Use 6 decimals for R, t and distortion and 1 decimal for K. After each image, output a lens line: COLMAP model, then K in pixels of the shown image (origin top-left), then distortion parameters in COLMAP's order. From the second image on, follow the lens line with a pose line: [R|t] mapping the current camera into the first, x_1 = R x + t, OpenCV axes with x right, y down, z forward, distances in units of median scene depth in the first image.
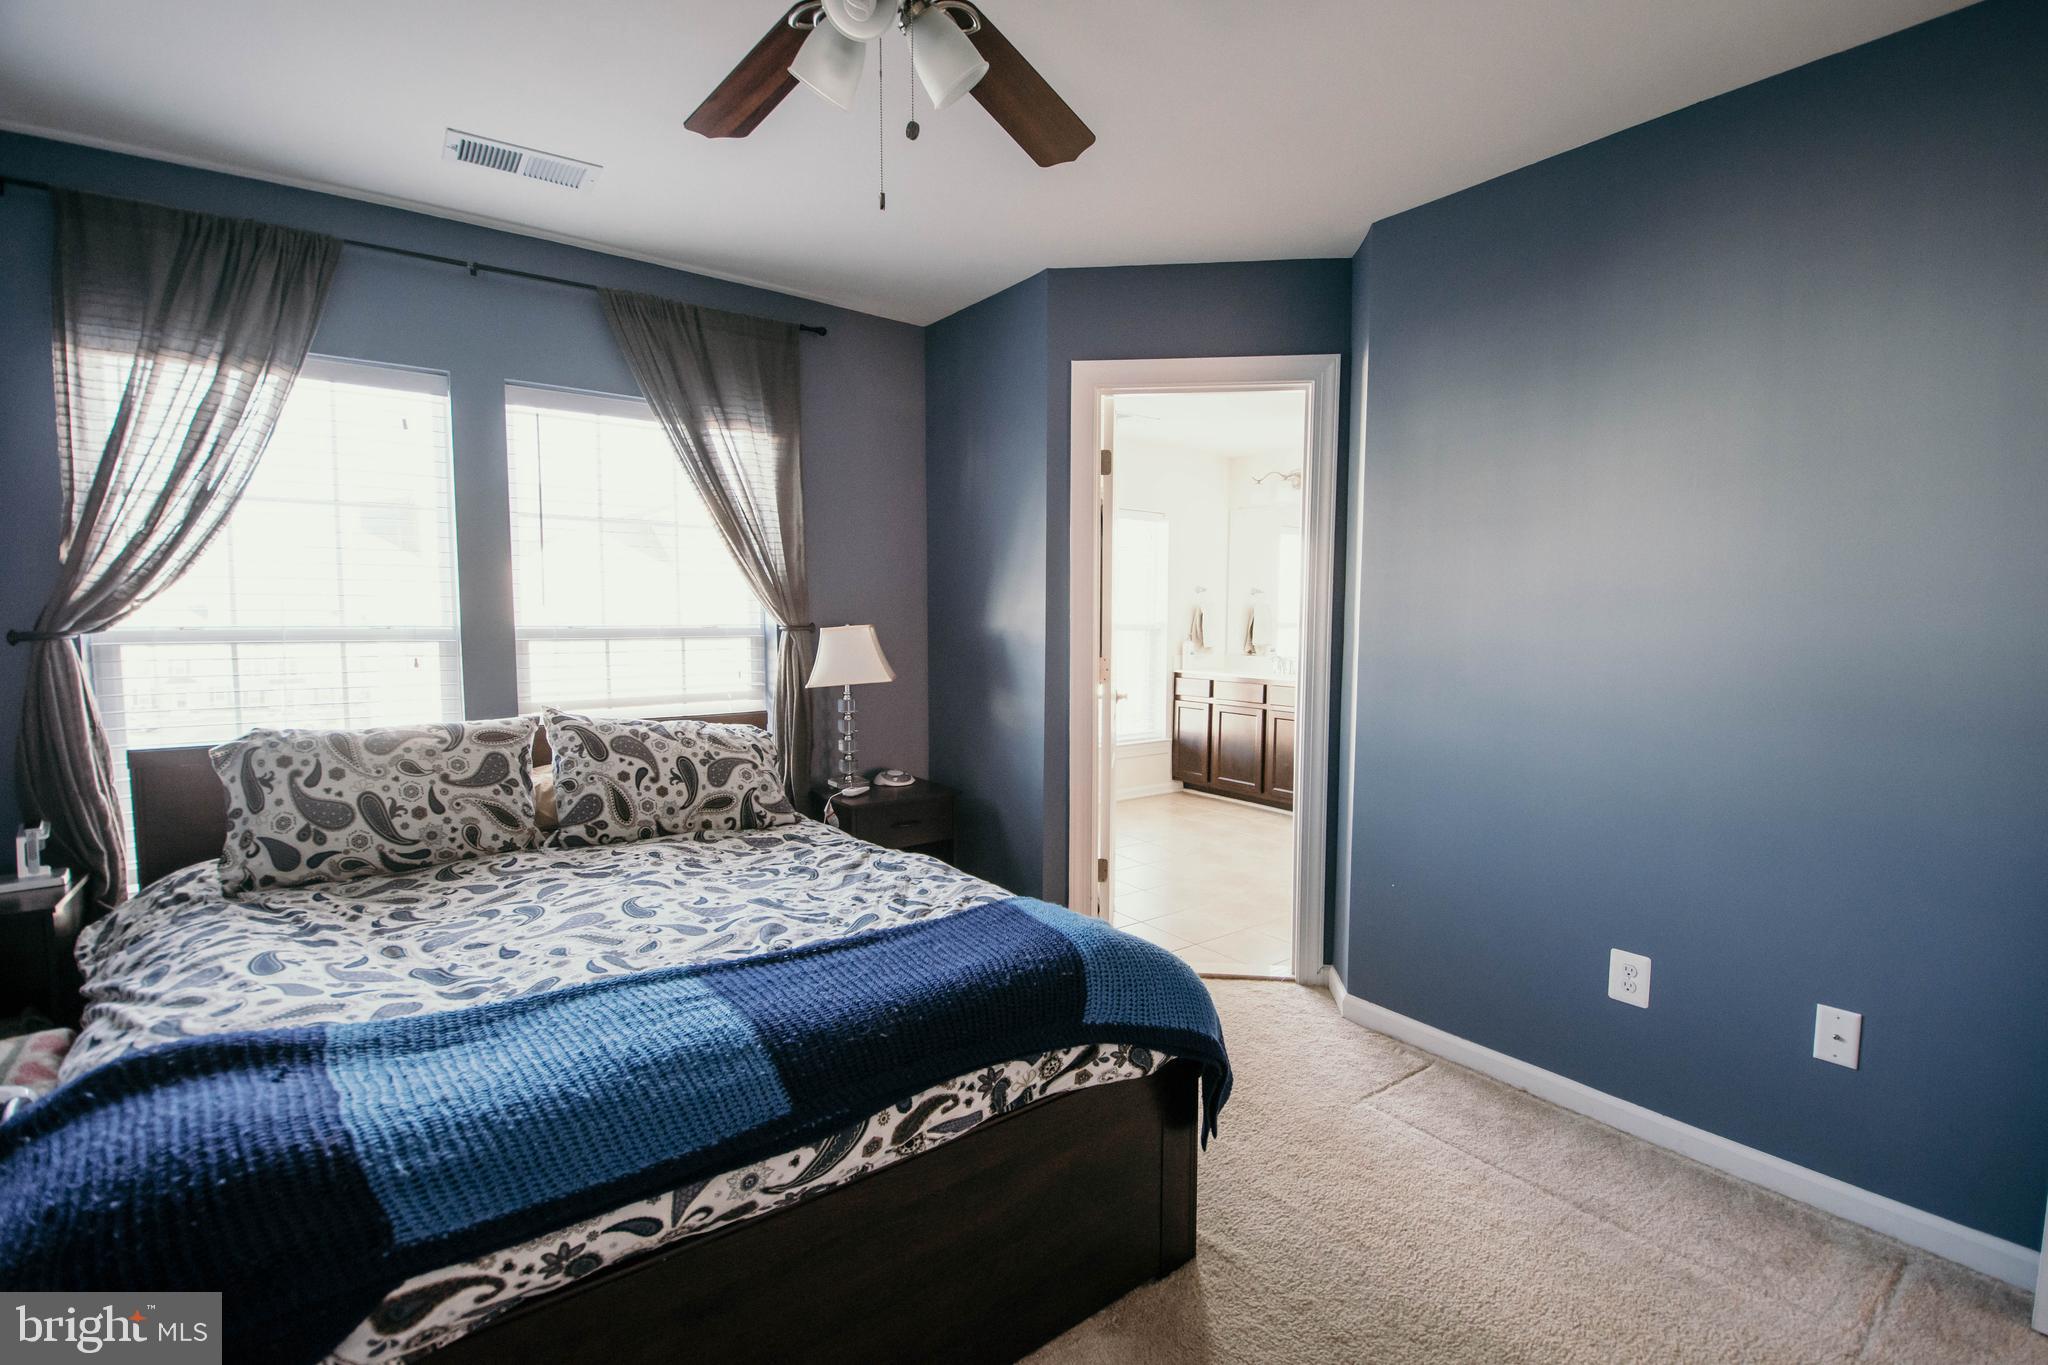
lens RADIAL K [[917.0, 0, 1024.0], [0, 917.0, 682.5], [0, 0, 1]] dist [-0.025261, -0.000264]
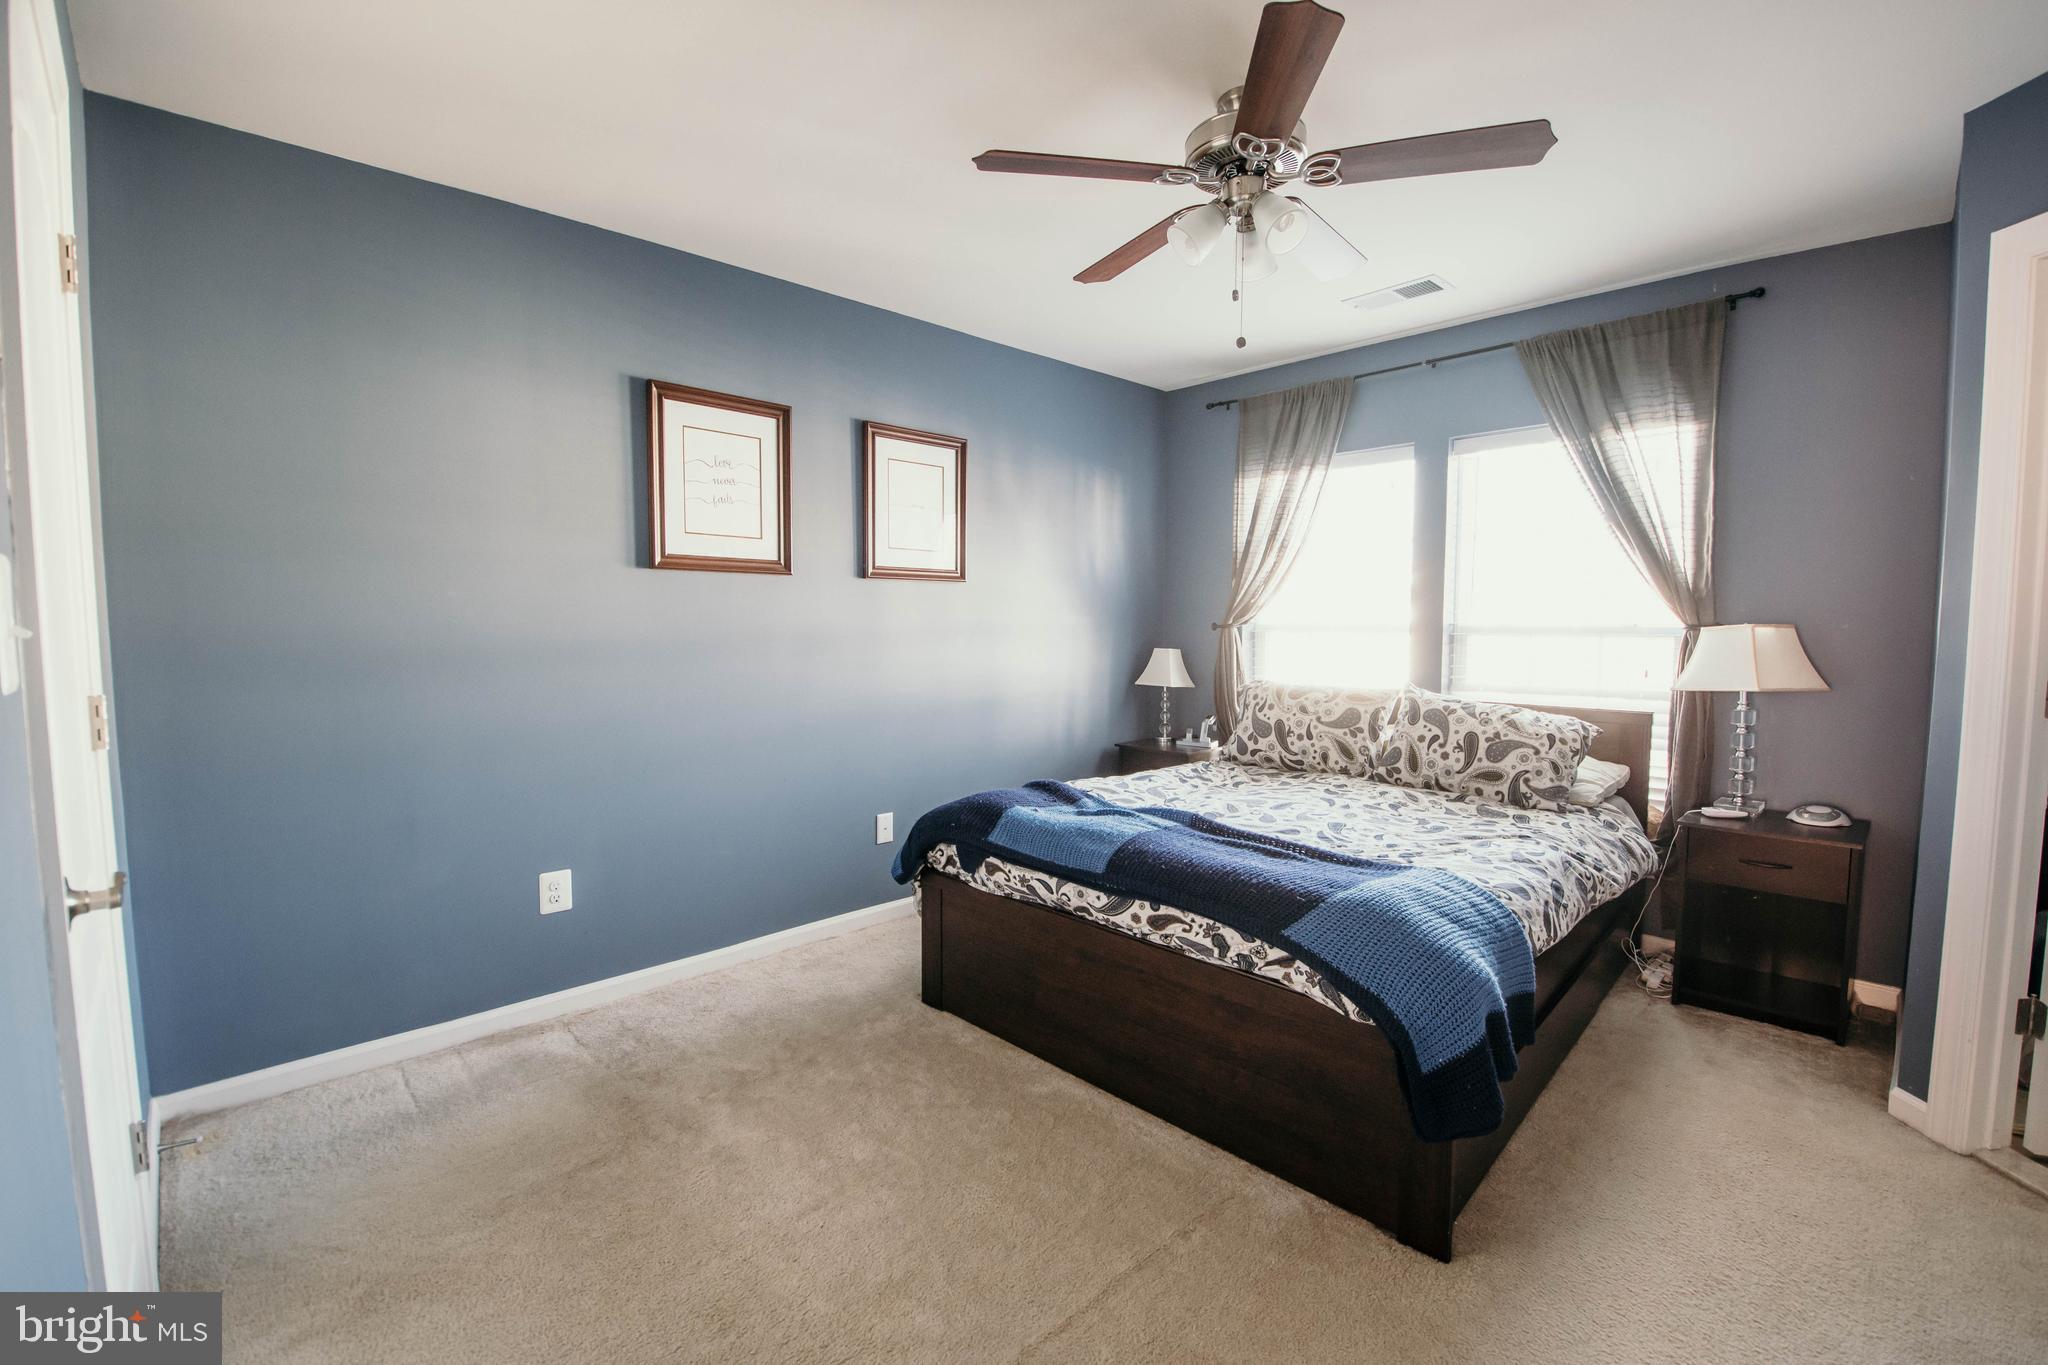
lens RADIAL K [[882.8, 0, 1024.0], [0, 882.8, 682.5], [0, 0, 1]] dist [-0.000319, -0.000088]
pose [[0.106085, 0.072869, -0.991683, 0.810688], [-0.070160, 0.995374, 0.065635, -0.021933], [0.991879, 0.062614, 0.110707, 0.314198]]
